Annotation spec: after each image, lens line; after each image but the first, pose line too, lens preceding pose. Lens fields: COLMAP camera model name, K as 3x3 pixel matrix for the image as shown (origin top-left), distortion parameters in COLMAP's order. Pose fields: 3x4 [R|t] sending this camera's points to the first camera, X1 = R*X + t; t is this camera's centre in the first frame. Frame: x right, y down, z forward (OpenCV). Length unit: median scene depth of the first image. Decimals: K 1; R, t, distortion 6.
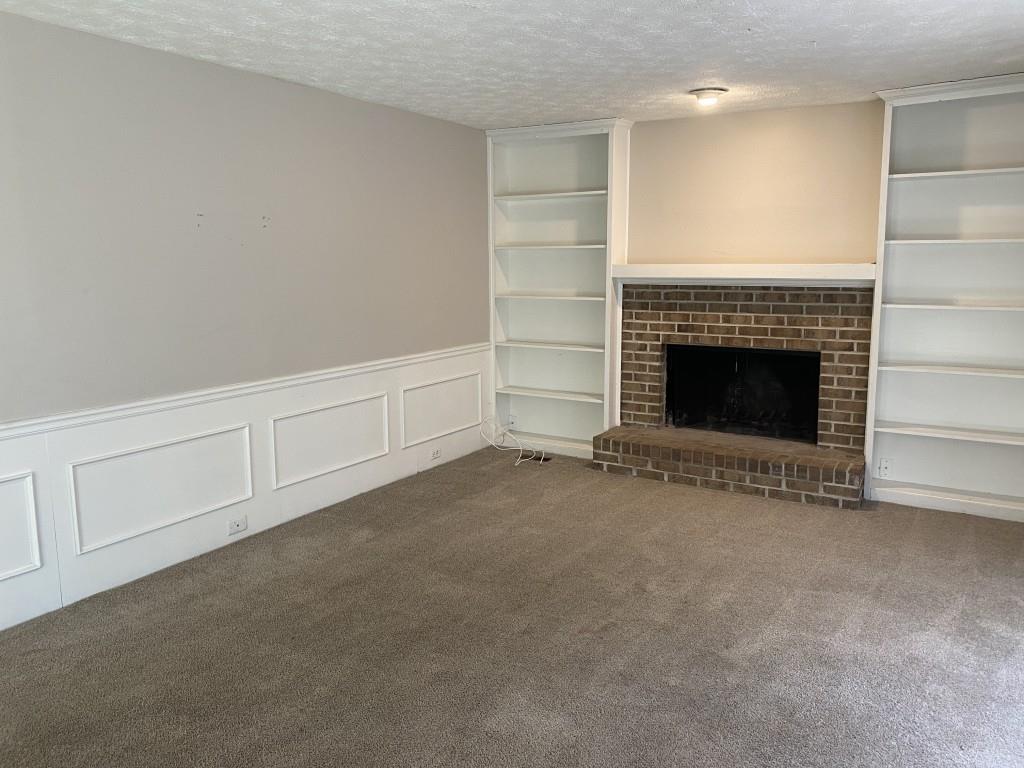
lens RADIAL K [[771.0, 0, 516.3], [0, 771.0, 370.6], [0, 0, 1]] dist [0.091267, -0.135180]
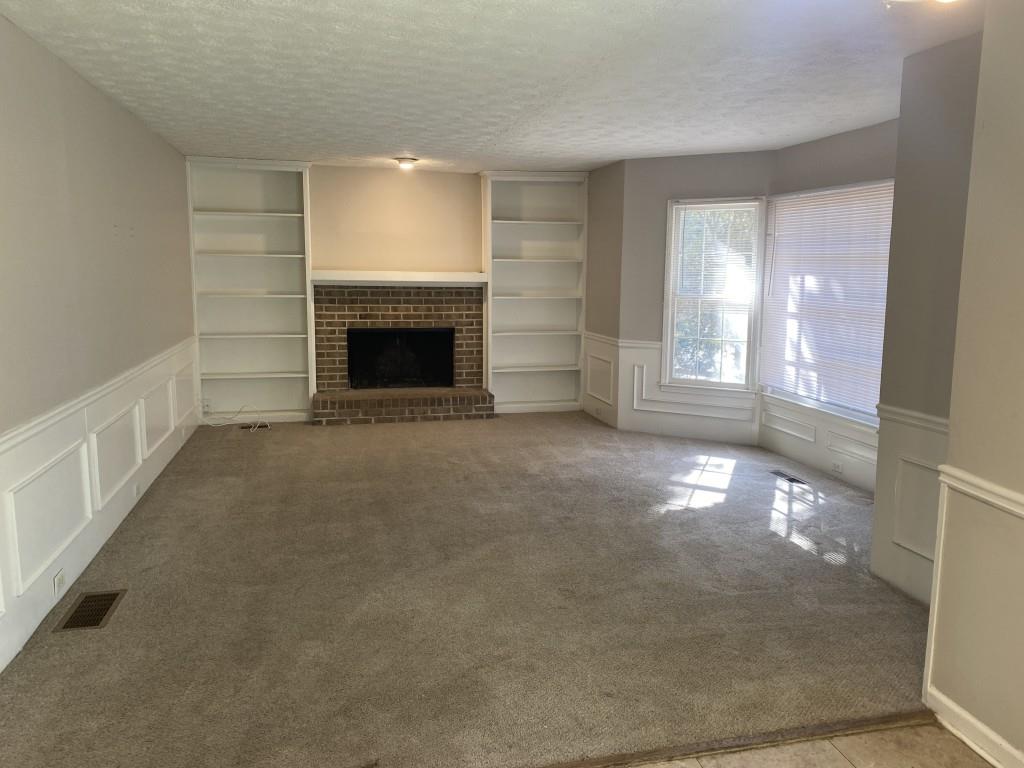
lens RADIAL K [[771.0, 0, 516.3], [0, 771.0, 370.6], [0, 0, 1]] dist [0.091267, -0.135180]
pose [[0.701576, -0.079024, 0.708200, -0.619278], [0.088386, 0.995808, 0.023558, 0.036032], [-0.707092, 0.046067, 0.705619, -0.191536]]
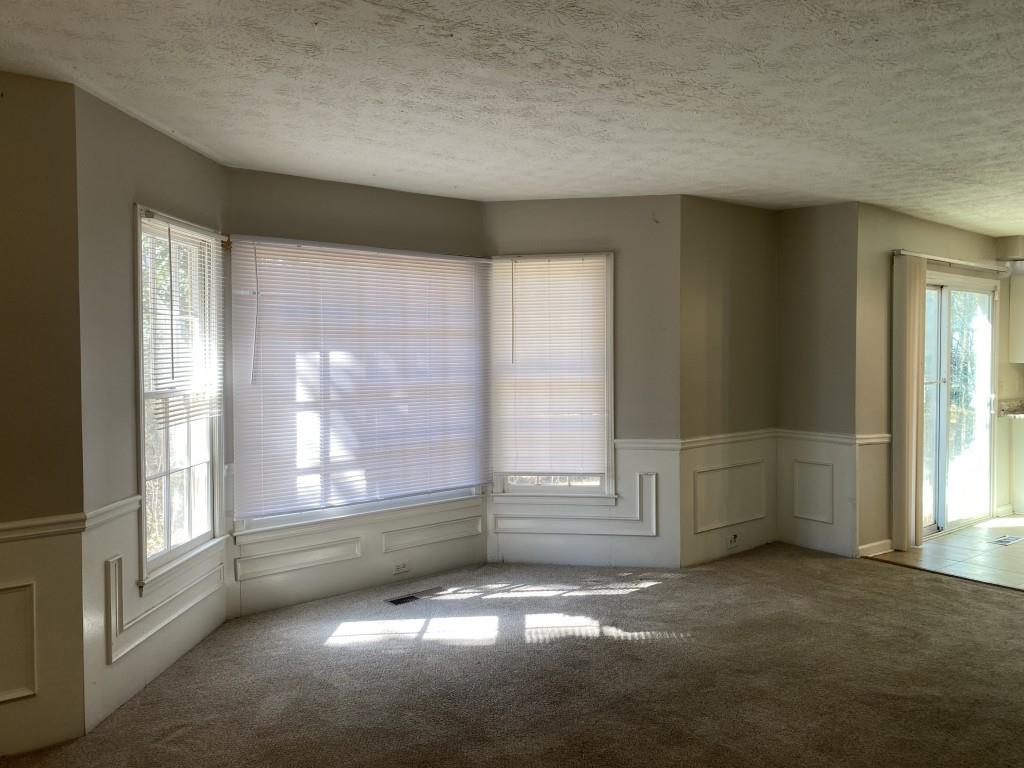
lens RADIAL K [[771.0, 0, 516.3], [0, 771.0, 370.6], [0, 0, 1]] dist [0.091267, -0.135180]
pose [[-0.948903, 0.006611, 0.315498, 0.017120], [0.058647, 0.986058, 0.155727, -0.139743], [-0.310070, 0.166273, -0.936061, 1.058963]]
